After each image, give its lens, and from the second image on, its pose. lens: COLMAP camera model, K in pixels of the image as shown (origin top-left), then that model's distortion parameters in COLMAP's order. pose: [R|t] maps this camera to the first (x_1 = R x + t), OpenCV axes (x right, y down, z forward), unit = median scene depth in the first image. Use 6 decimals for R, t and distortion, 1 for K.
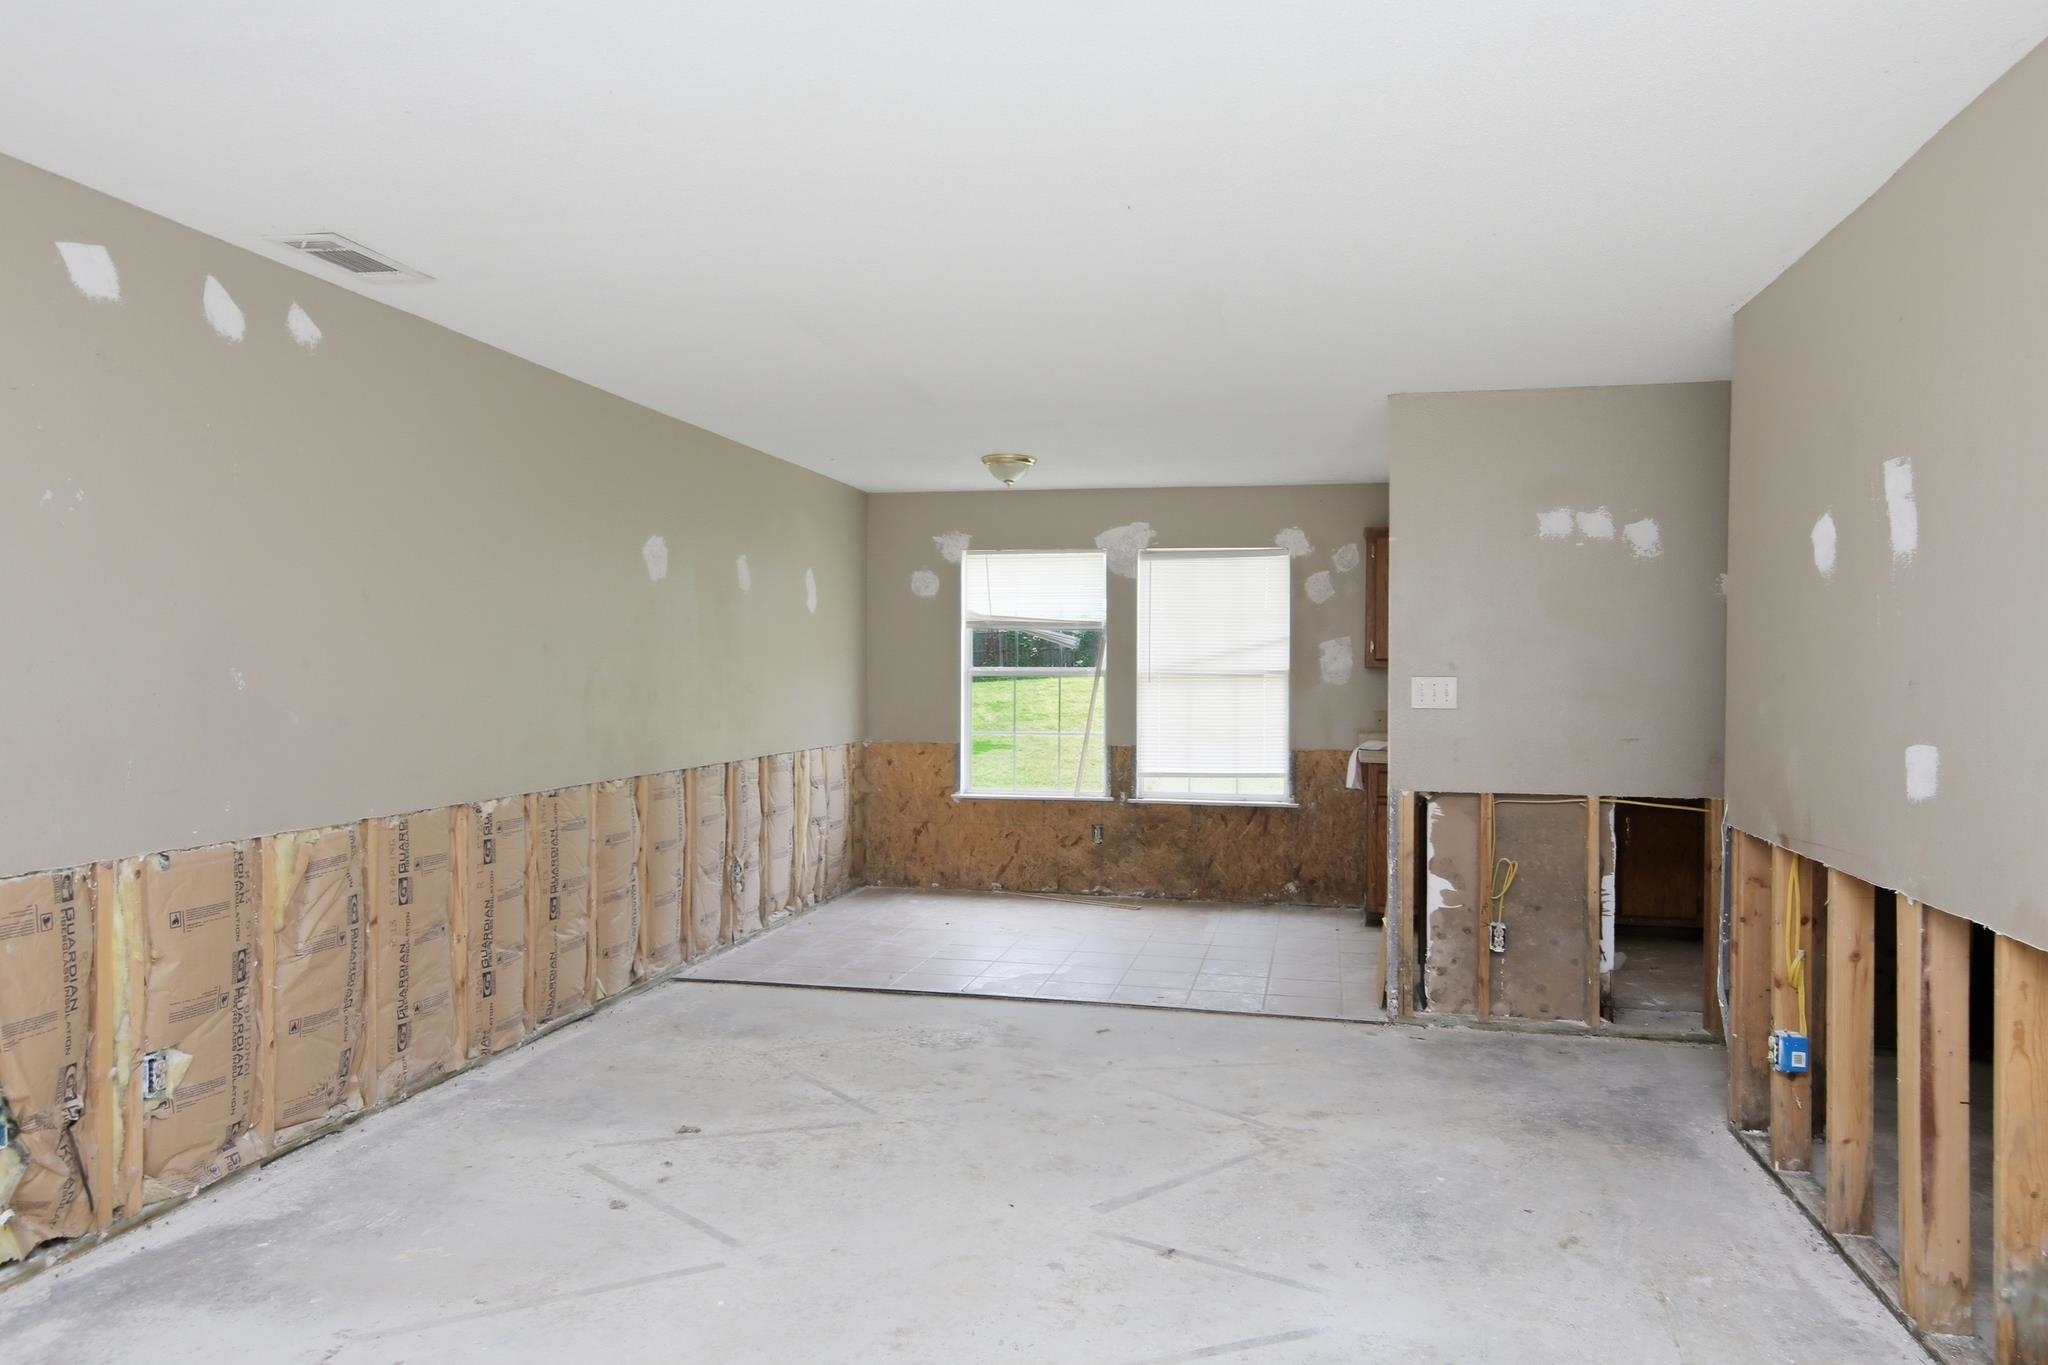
lens RADIAL K [[1456.2, 0, 1044.4], [0, 1456.2, 676.7], [0, 0, 1]] dist [0.152266, -0.019357]
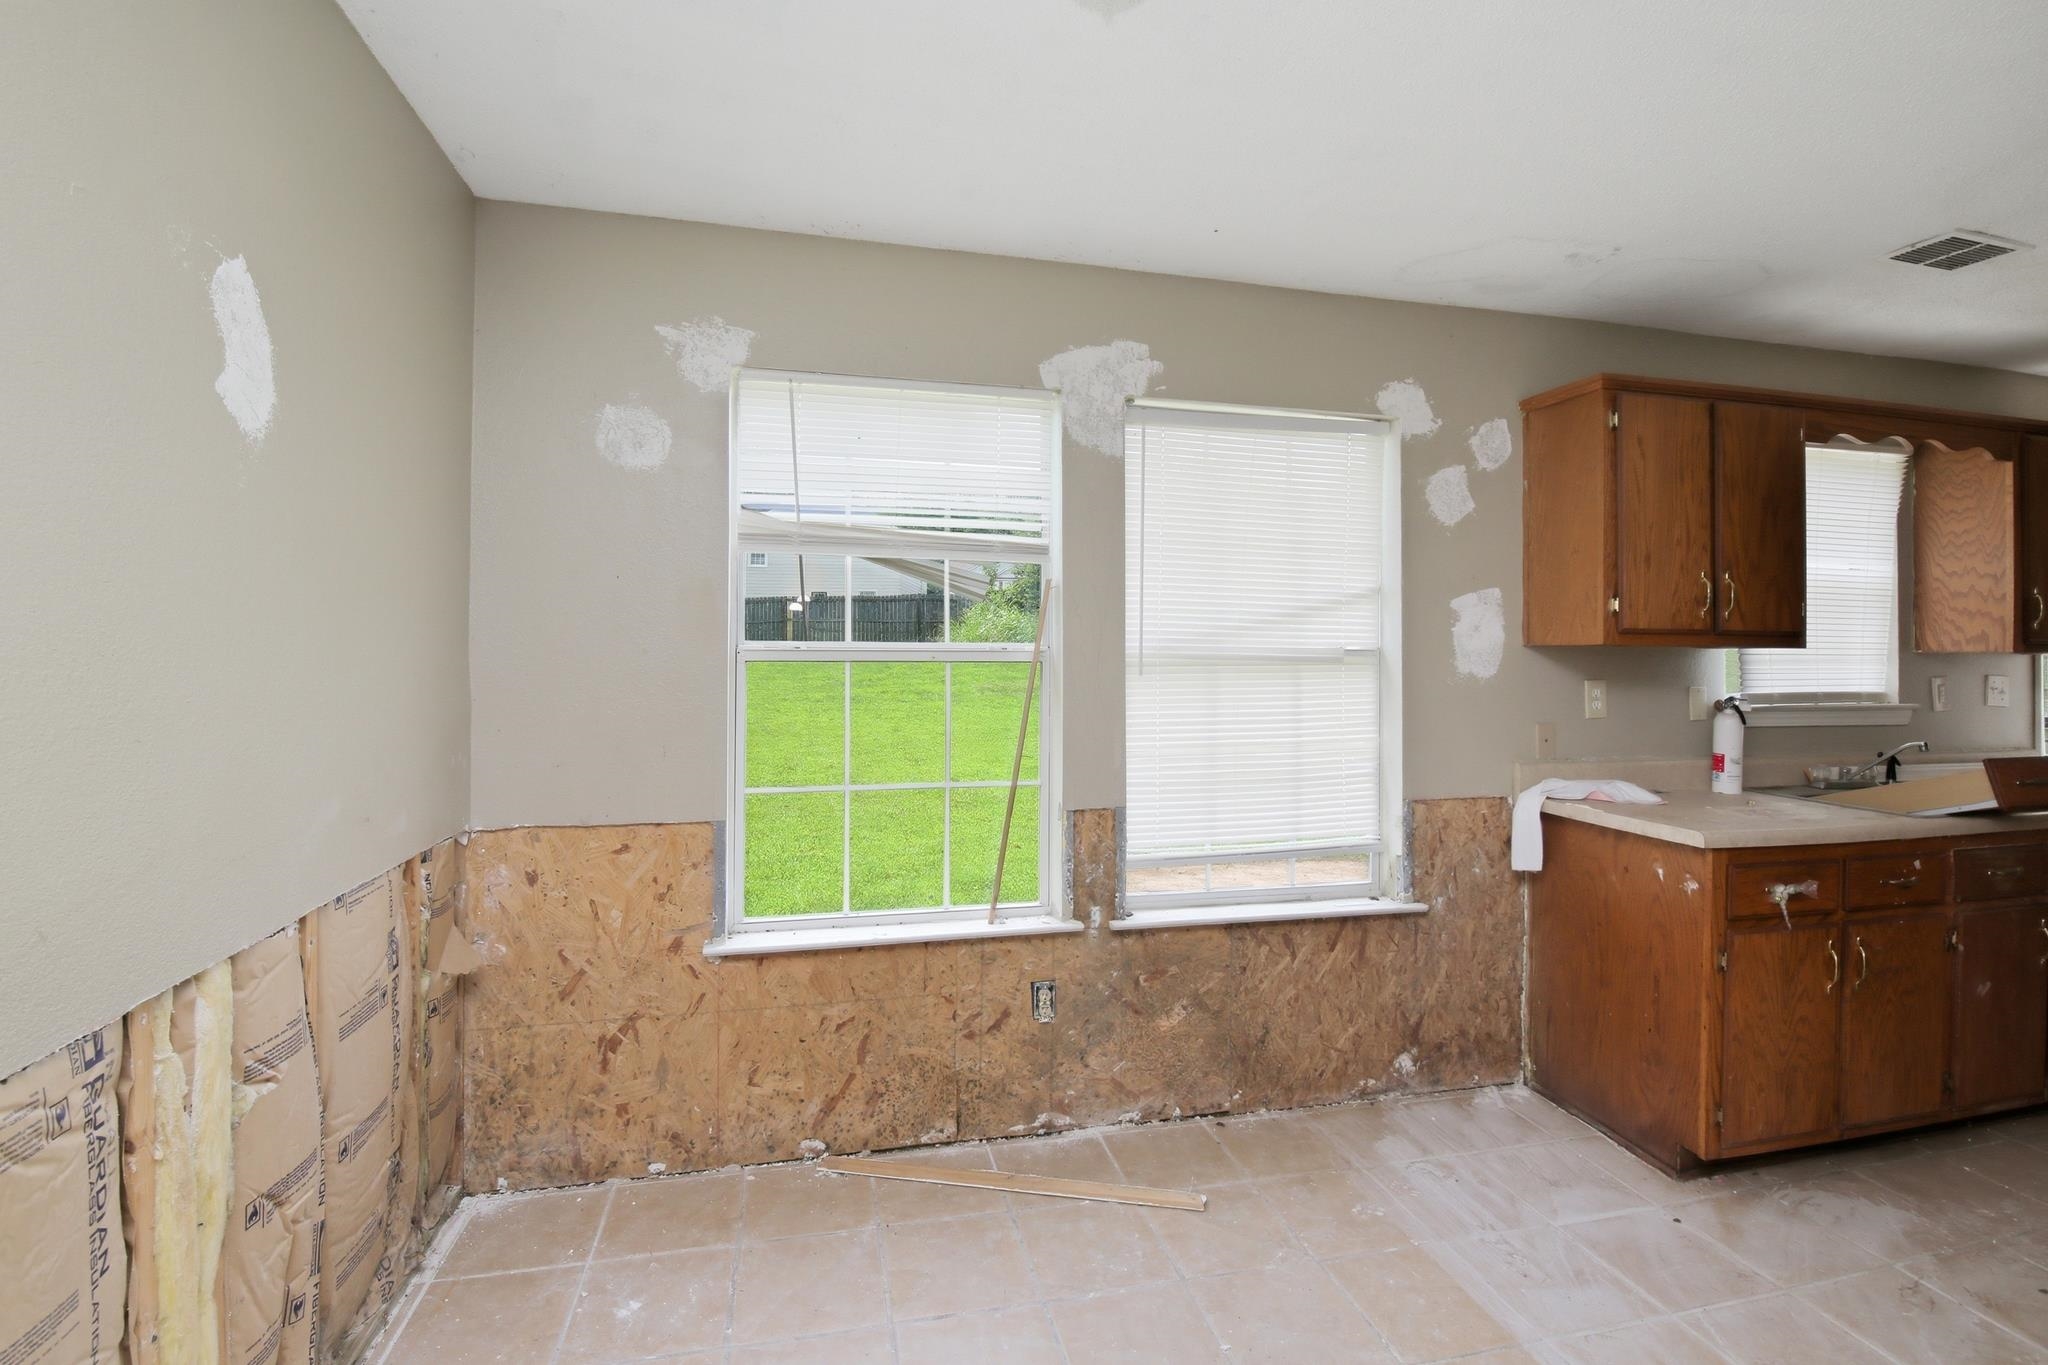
lens RADIAL K [[900.2, 0, 1017.0], [0, 900.2, 635.7], [0, 0, 1]] dist [-0.007842, -0.006021]
pose [[0.906093, 0.010792, 0.422941, -0.093388], [-0.002547, 0.999796, -0.020053, -0.002501], [-0.423071, 0.017093, 0.905935, 0.746367]]
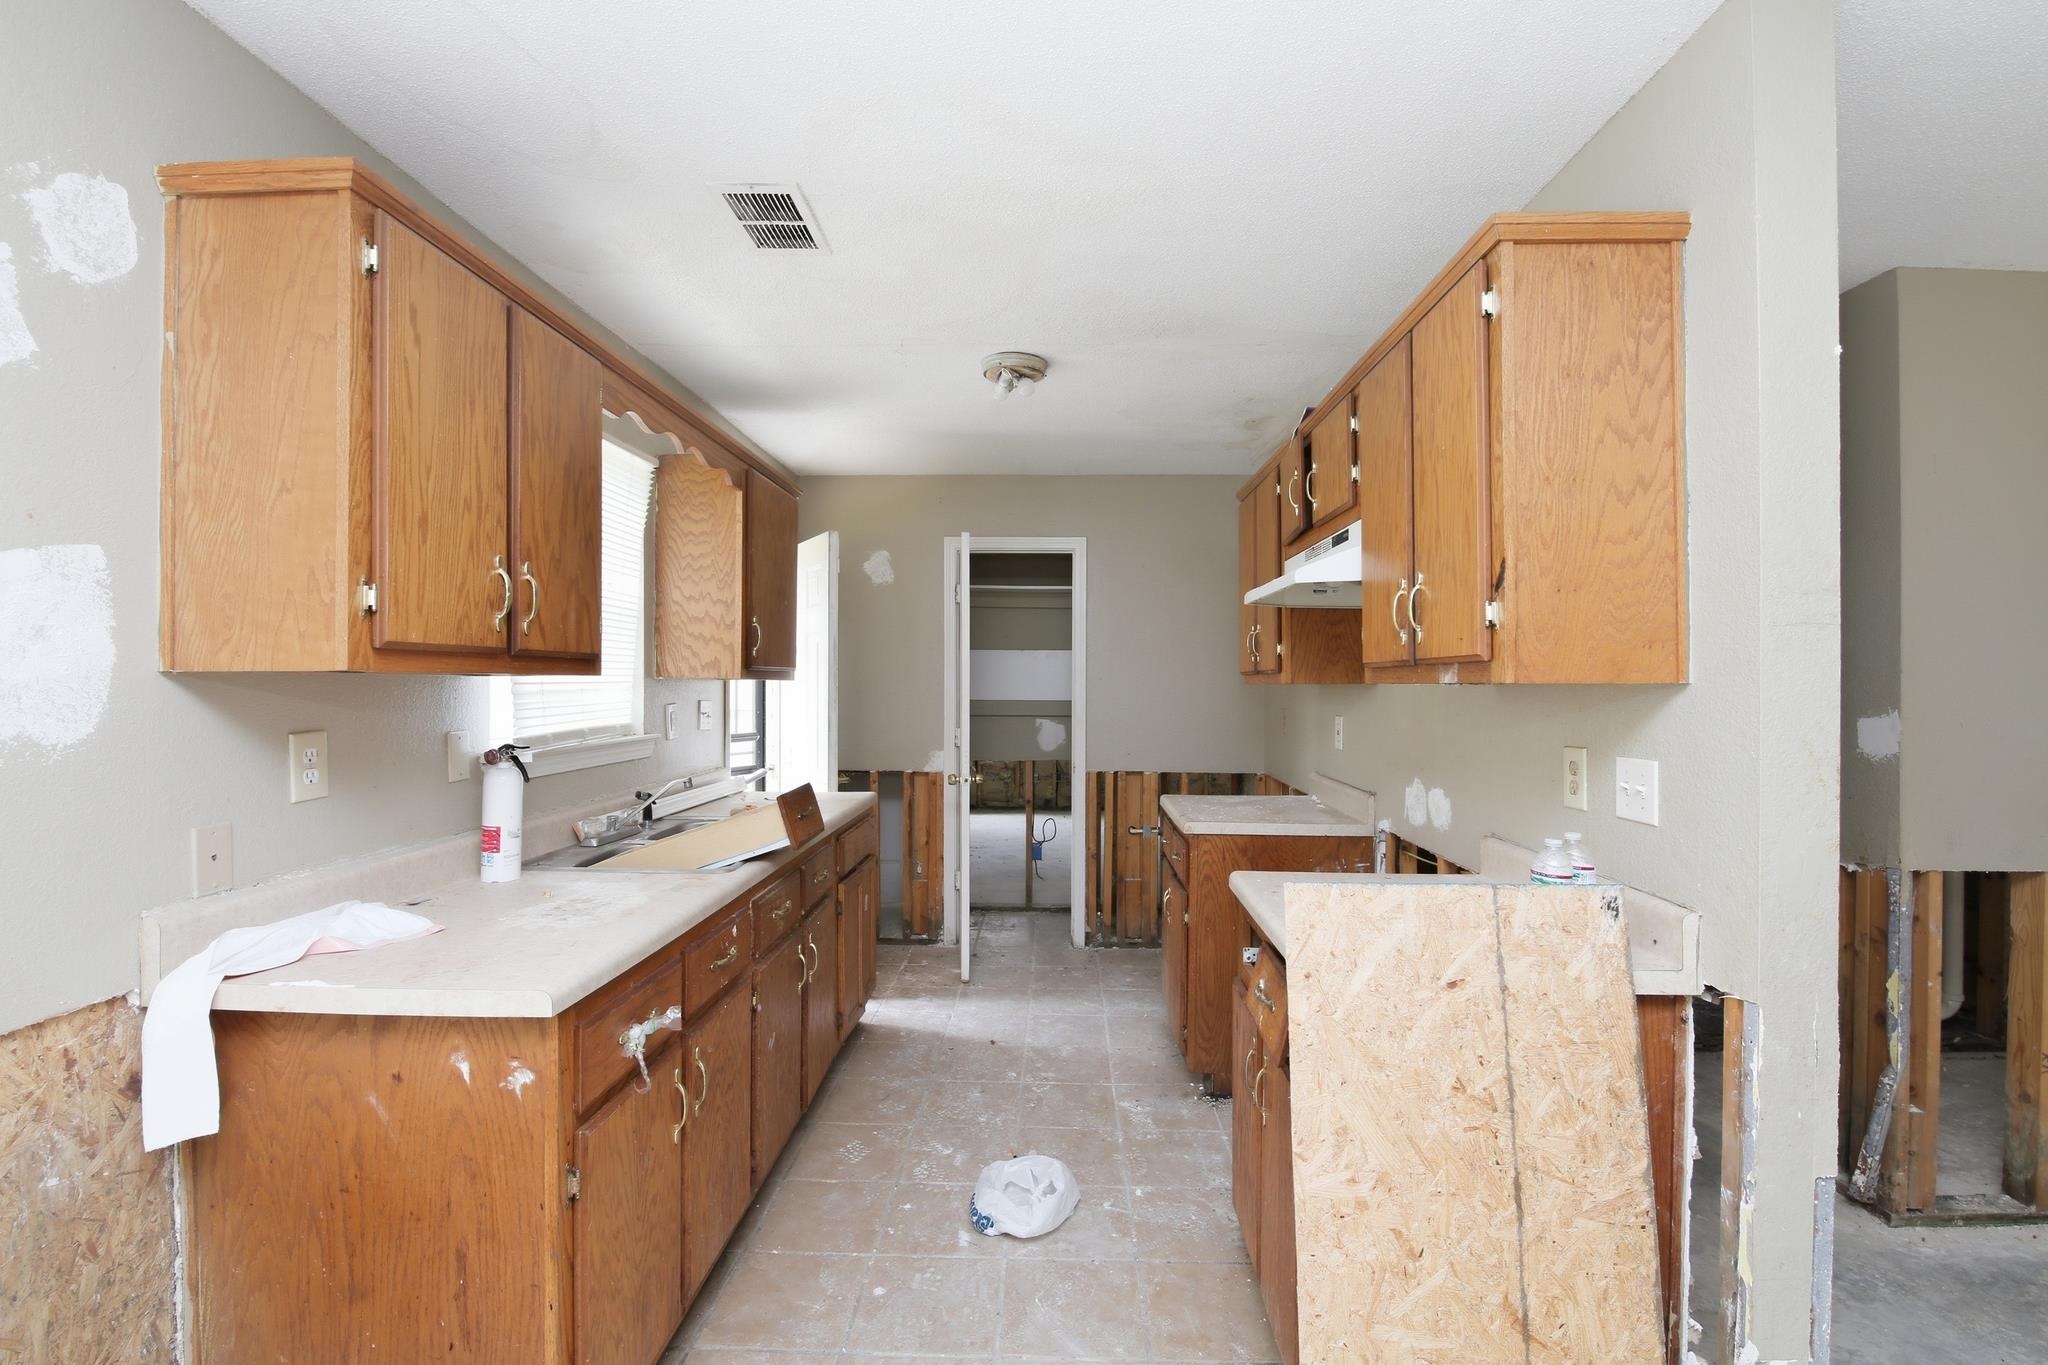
lens RADIAL K [[900.2, 0, 1039.8], [0, 900.2, 681.2], [0, 0, 1]] dist [-0.007842, -0.006021]
pose [[-0.186841, -0.004600, 0.982379, 0.028499], [0.008146, 0.999947, 0.006231, -0.004072], [-0.982356, 0.009167, -0.186794, 0.841266]]
